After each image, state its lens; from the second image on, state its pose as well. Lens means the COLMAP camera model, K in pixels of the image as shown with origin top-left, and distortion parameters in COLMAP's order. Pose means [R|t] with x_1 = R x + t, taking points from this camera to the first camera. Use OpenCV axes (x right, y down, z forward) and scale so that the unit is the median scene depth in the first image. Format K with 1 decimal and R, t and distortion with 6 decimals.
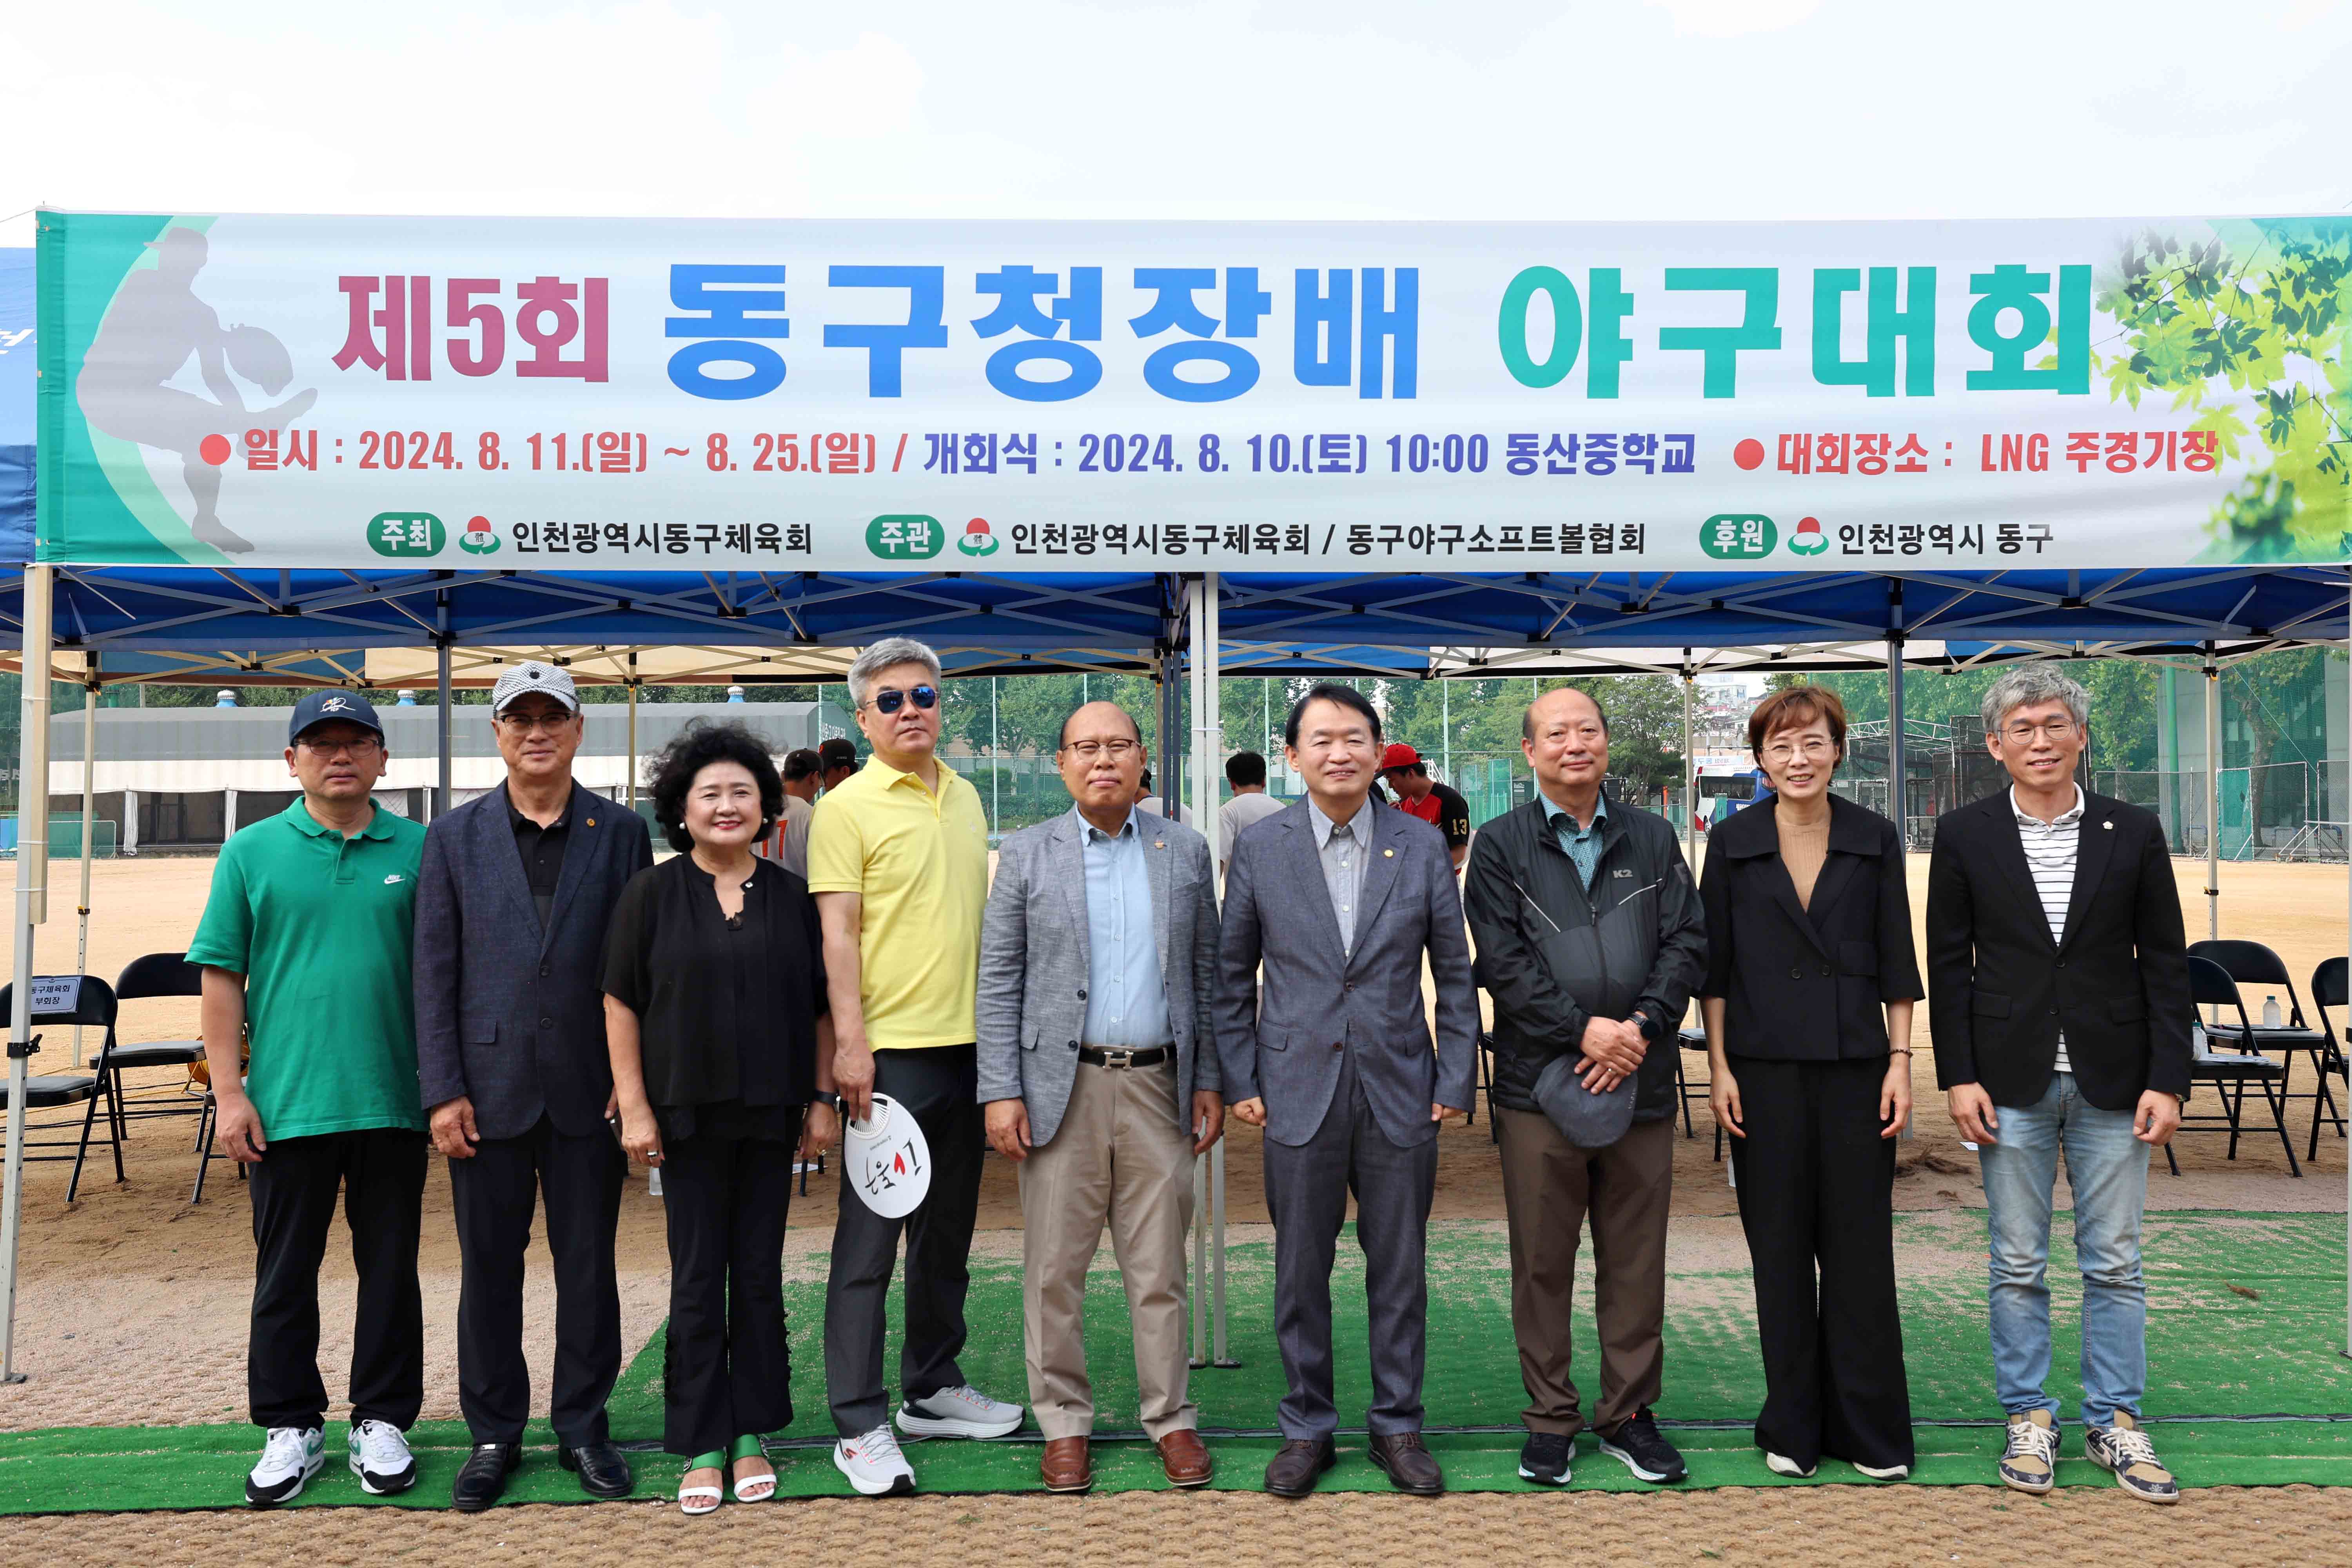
lens RADIAL K [[1924.7, 0, 1176.0], [0, 1924.7, 784.0], [0, 0, 1]] dist [0.009354, 0.036167]
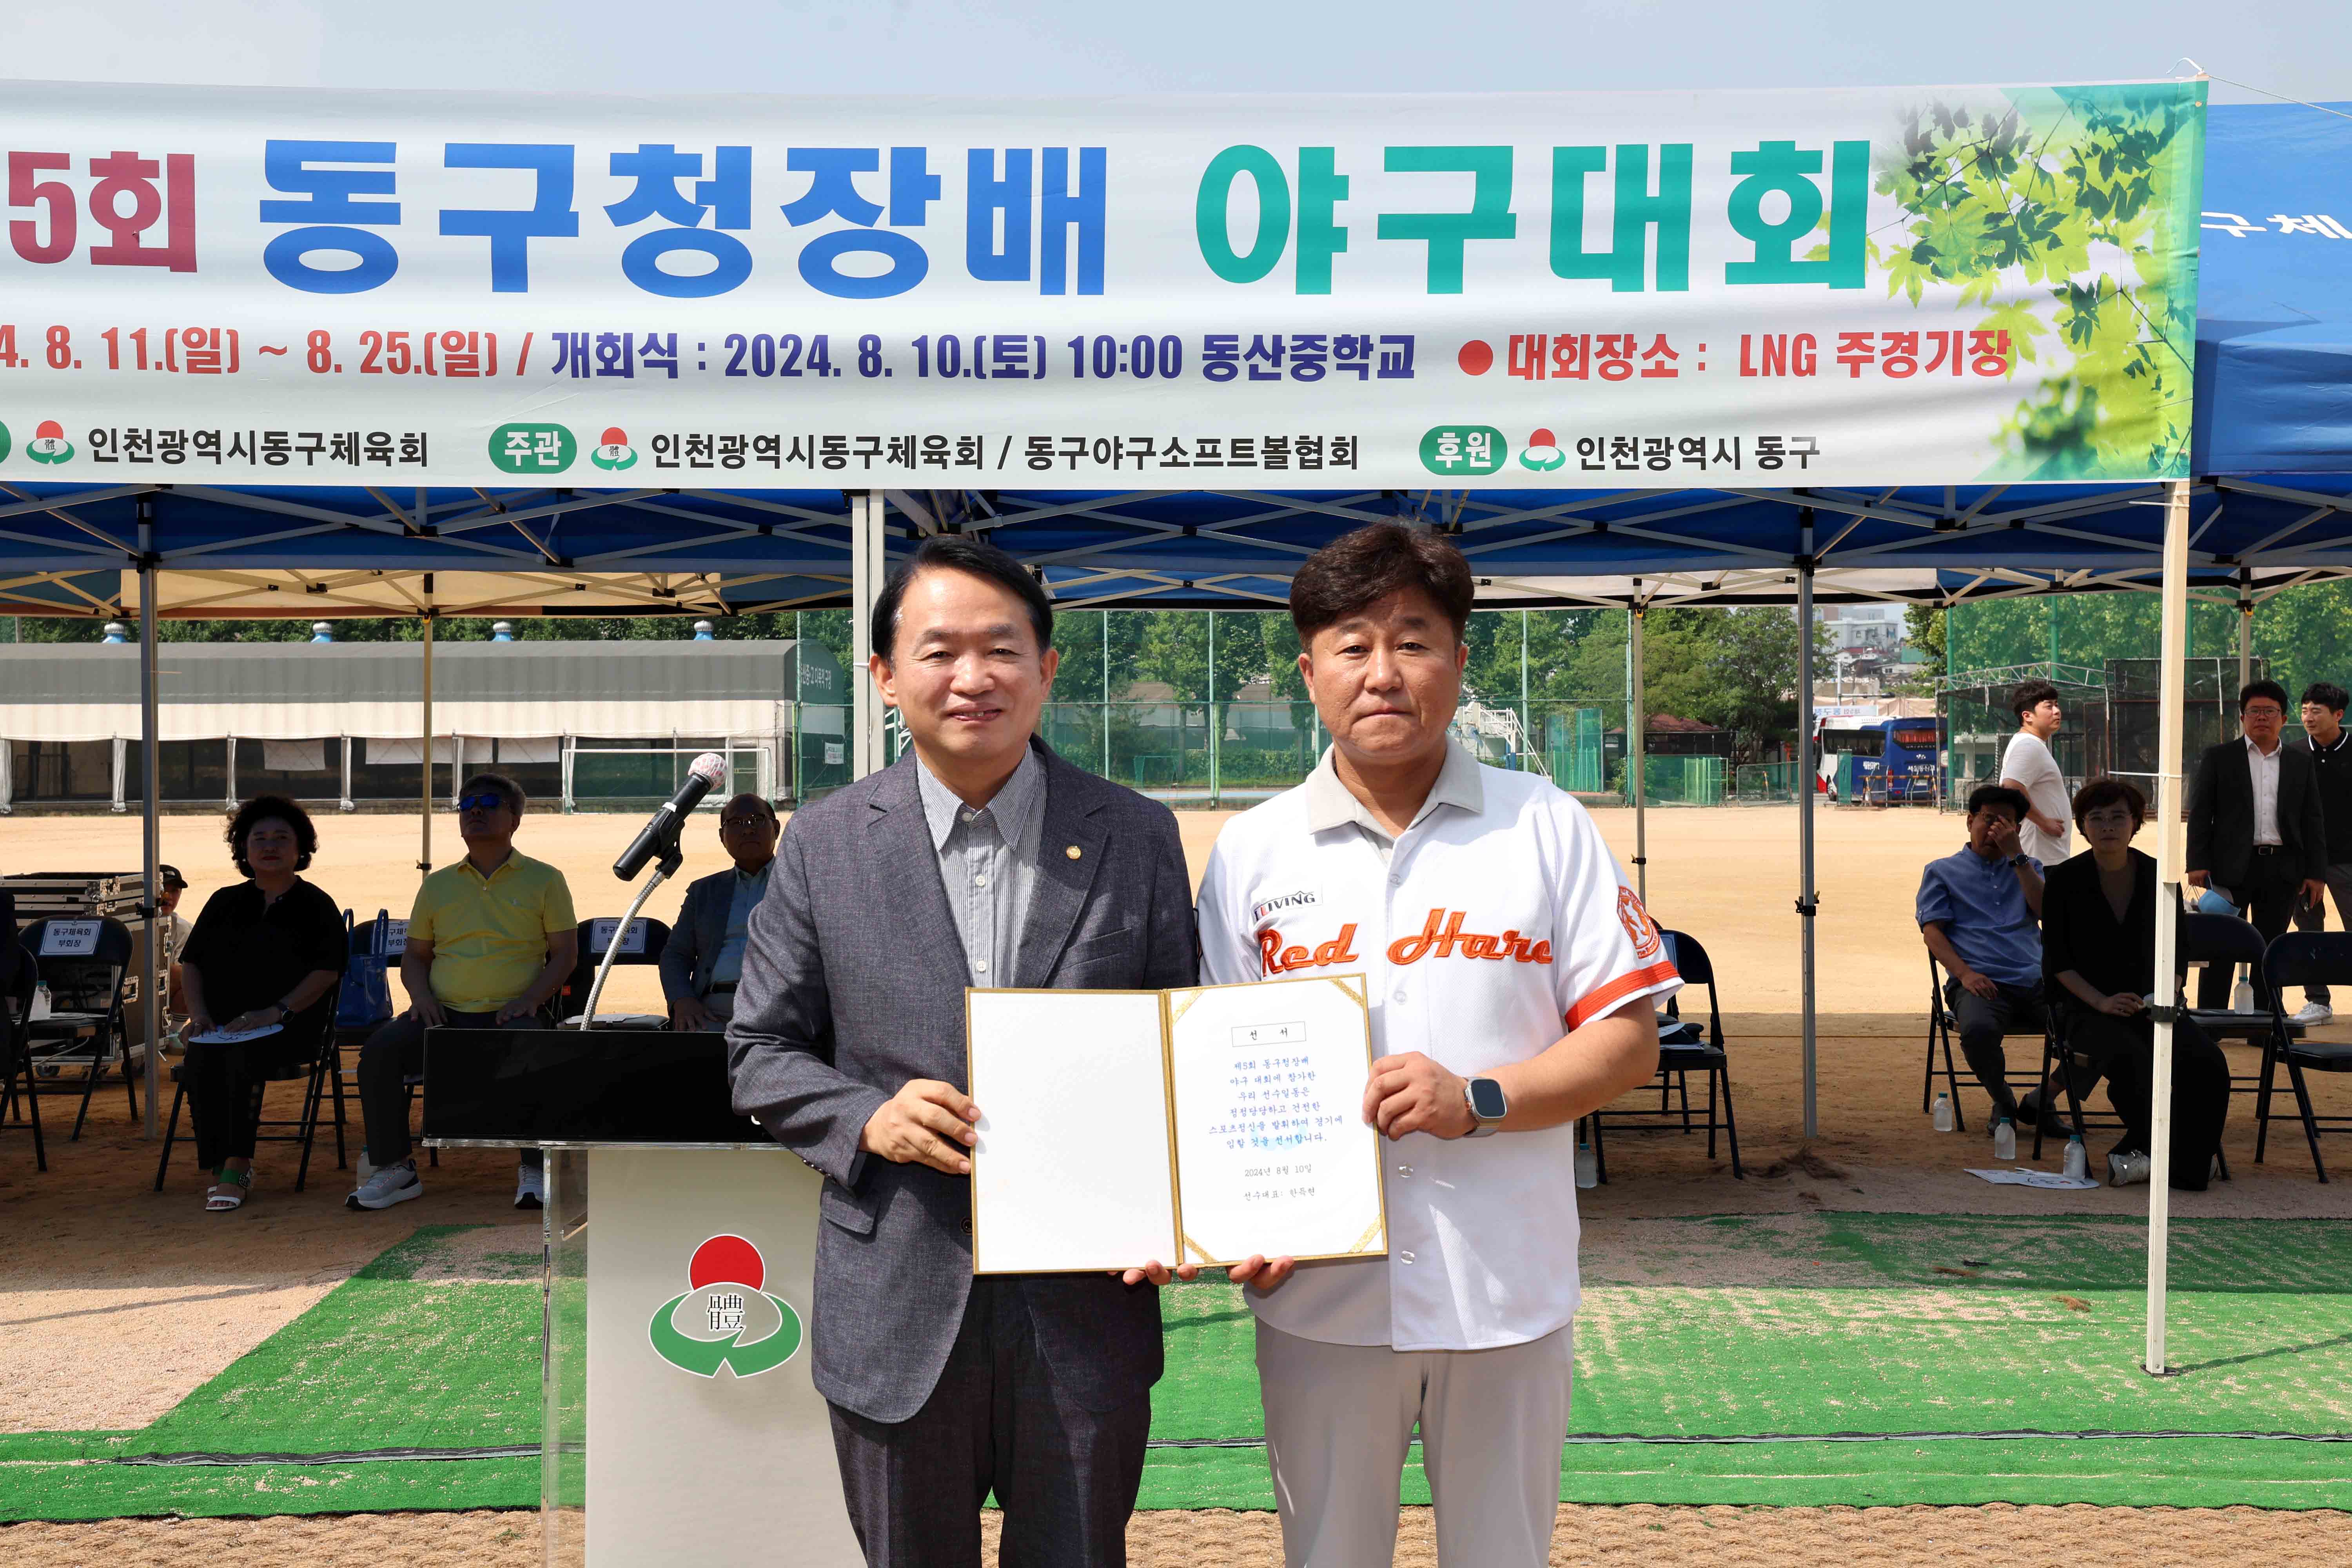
lens RADIAL K [[2240.4, 0, 1165.2], [0, 2240.4, 749.4], [0, 0, 1]] dist [0.046282, 0.104962]
pose [[0.999577, 0.005117, -0.028618, 0.184790], [-0.004964, 0.999973, 0.005426, 0.004984], [0.028645, -0.005281, 0.999576, -0.042397]]
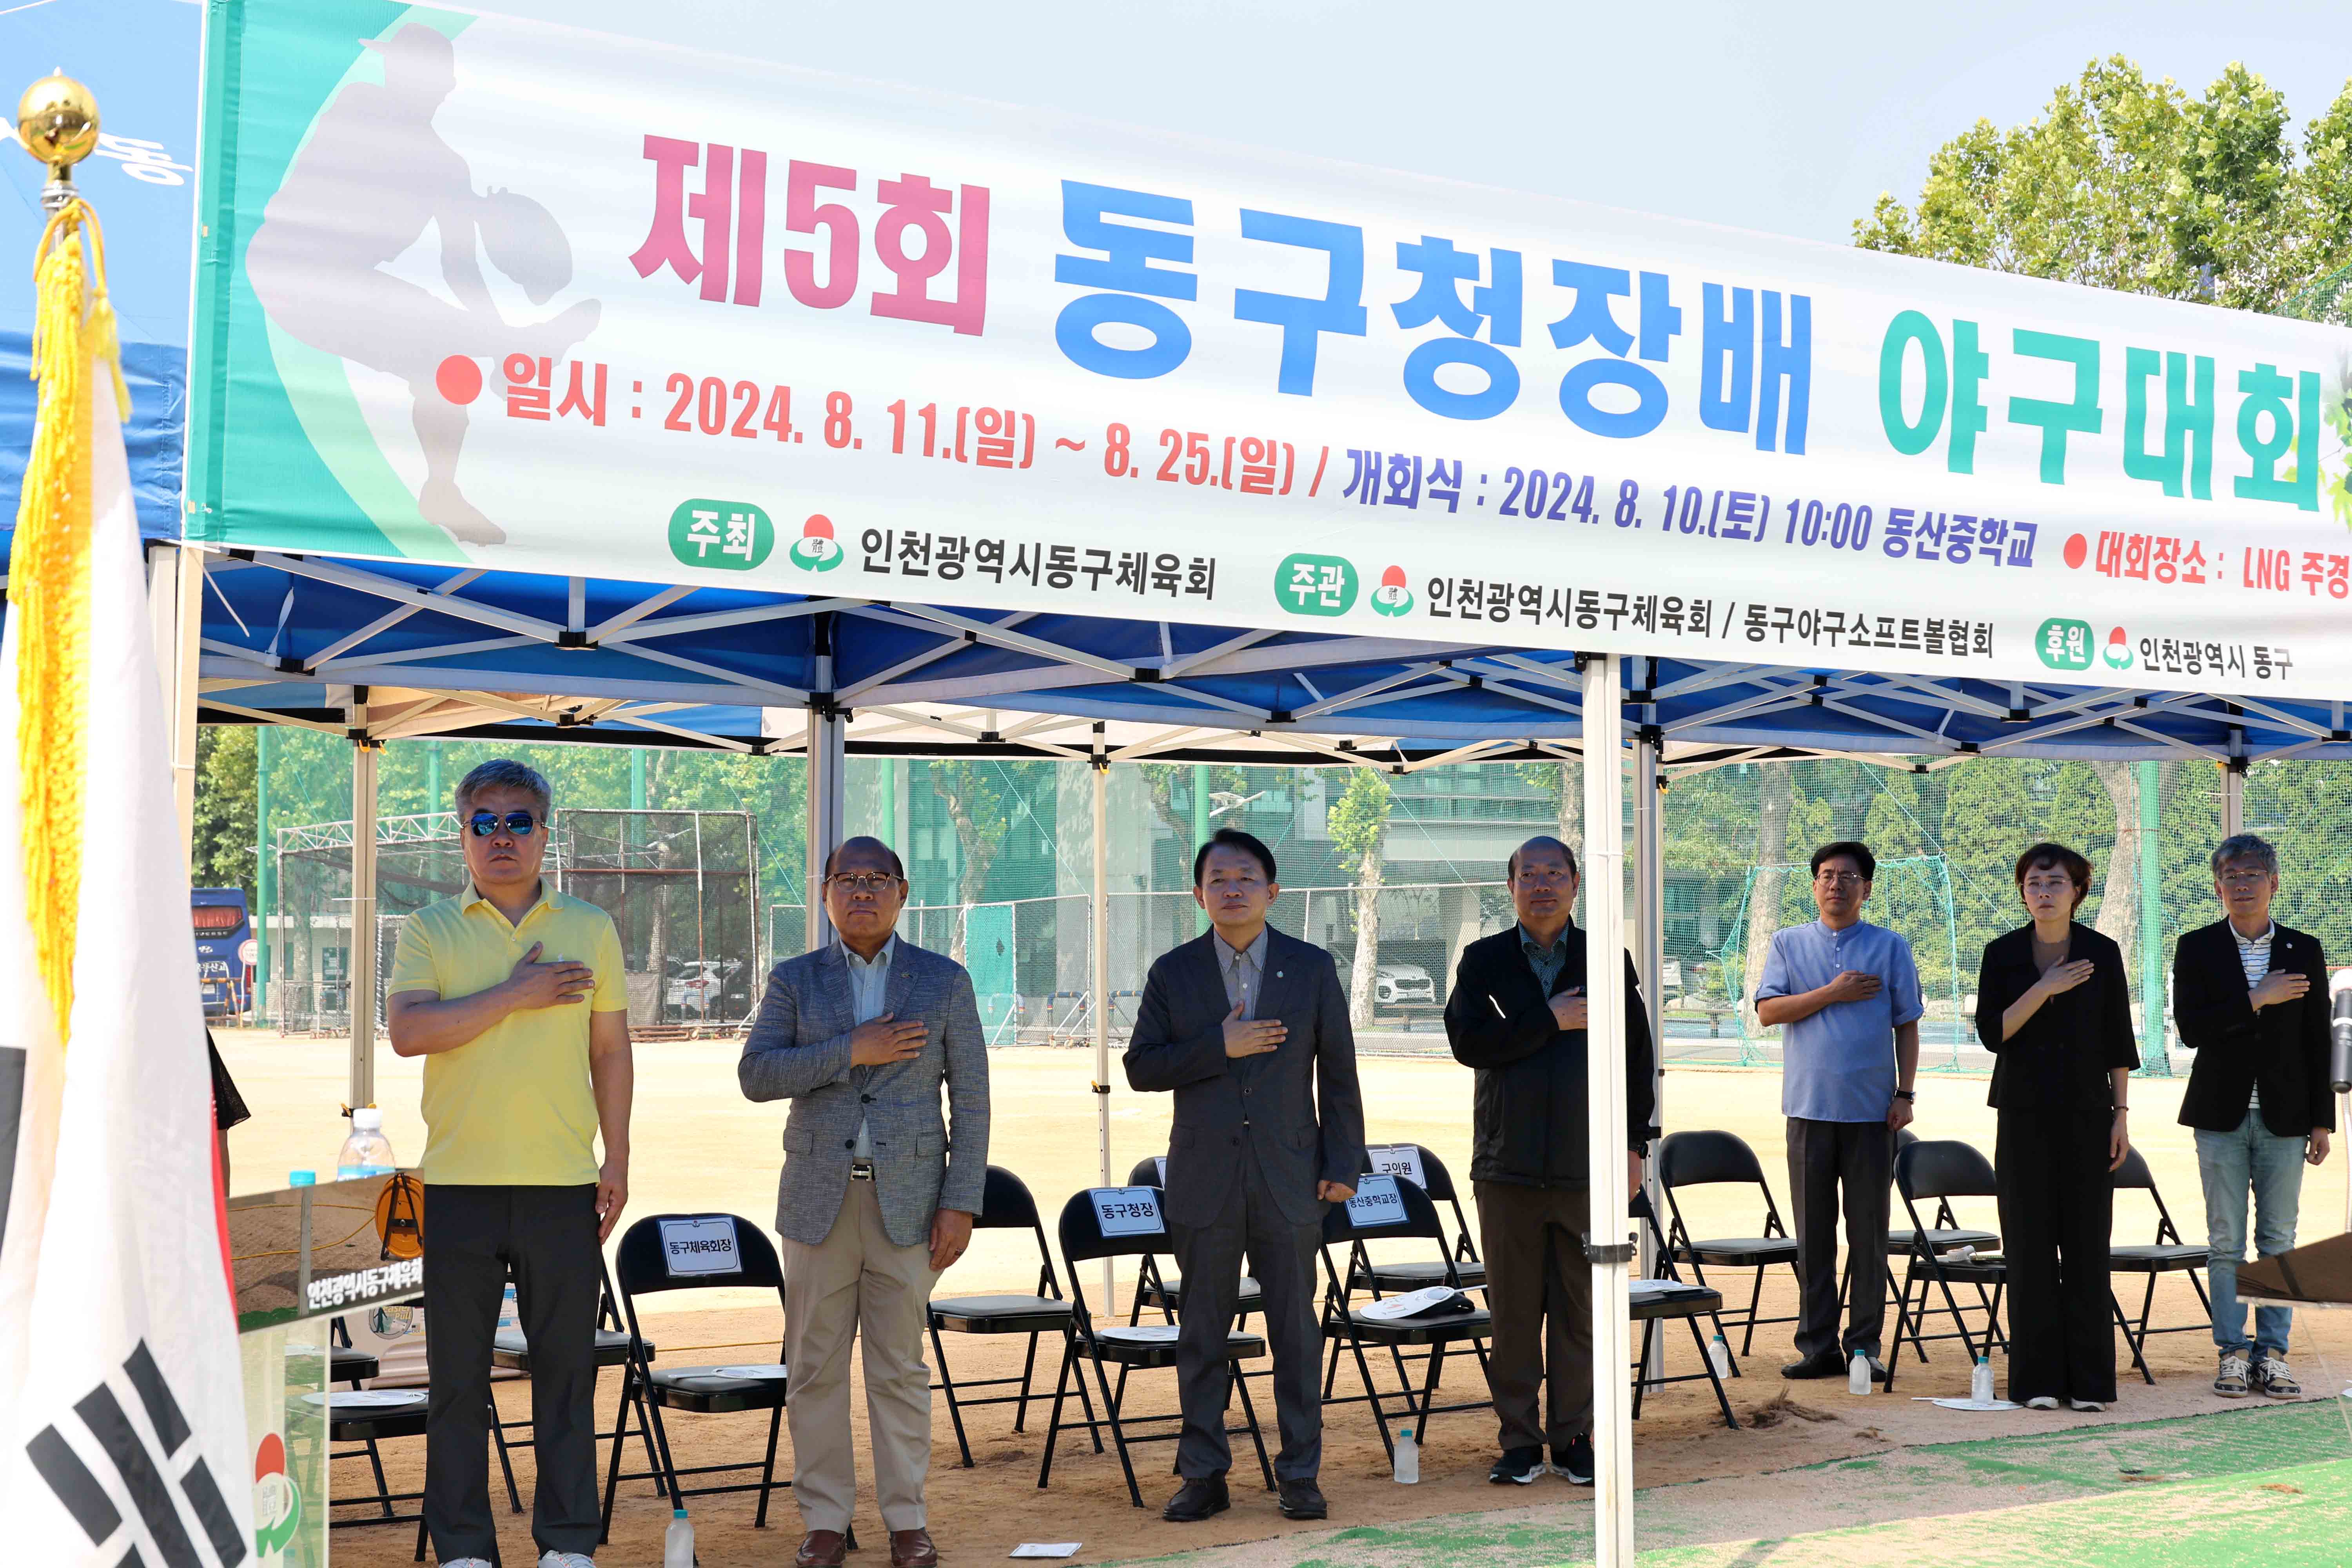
lens RADIAL K [[3499.2, 0, 1133.3], [0, 3499.2, 835.1], [0, 0, 1]] dist [0.029633, 0.016074]
pose [[0.826088, 0.023667, 0.563045, -0.950273], [-0.010156, 0.999581, -0.027116, 0.004944], [-0.563450, 0.016682, 0.825982, -0.069293]]
